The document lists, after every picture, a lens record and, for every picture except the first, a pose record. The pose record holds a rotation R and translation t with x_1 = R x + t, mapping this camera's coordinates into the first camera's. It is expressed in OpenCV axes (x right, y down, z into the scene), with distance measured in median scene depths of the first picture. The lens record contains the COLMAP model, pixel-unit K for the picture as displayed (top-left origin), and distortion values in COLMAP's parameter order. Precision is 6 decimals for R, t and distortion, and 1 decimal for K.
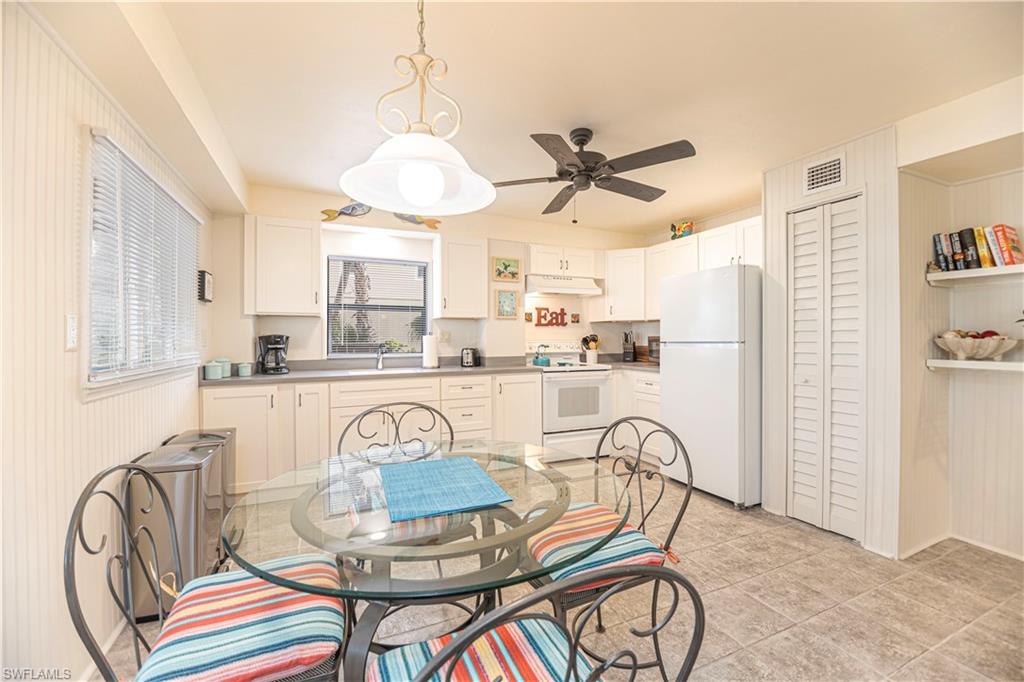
lens RADIAL K [[420.1, 0, 515.3], [0, 420.1, 339.3], [0, 0, 1]] dist [0.001681, -0.000007]
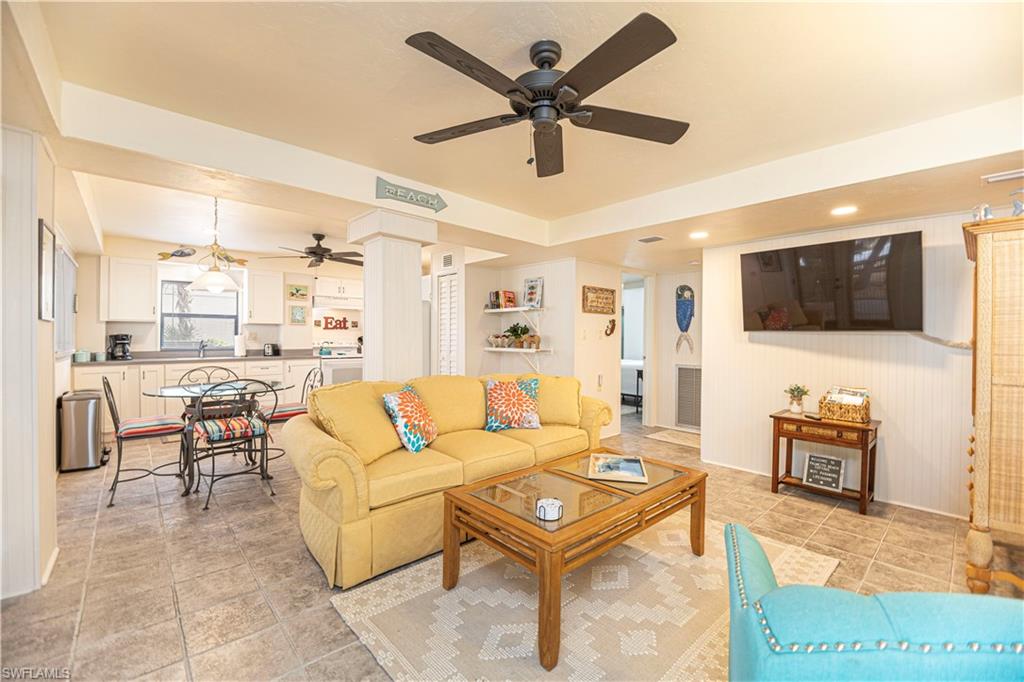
lens RADIAL K [[425.2, 0, 526.6], [0, 425.2, 339.9], [0, 0, 1]] dist [-0.032787, -0.000157]
pose [[0.941084, 0.003014, 0.338159, 0.259164], [-0.003690, 0.999992, 0.001355, 0.002198], [-0.338153, -0.002523, 0.941088, -0.768607]]
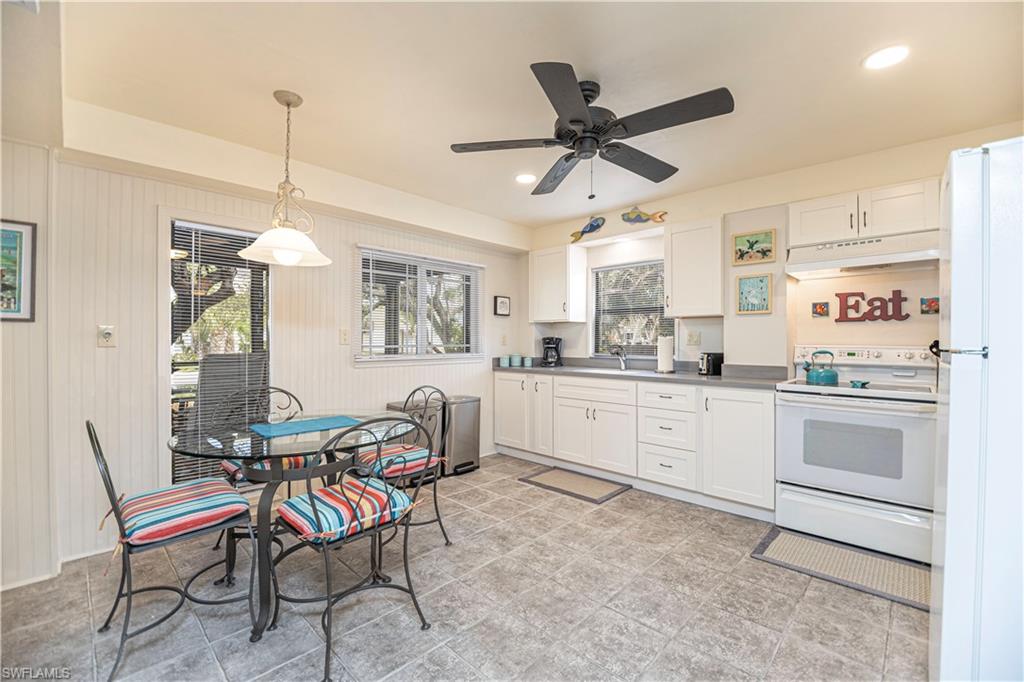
lens RADIAL K [[425.2, 0, 526.6], [0, 425.2, 339.9], [0, 0, 1]] dist [-0.032787, -0.000157]
pose [[0.374257, 0.003139, -0.927320, 0.550254], [-0.005209, 0.999986, 0.001283, -0.002831], [0.927310, 0.004350, 0.374268, 0.373098]]
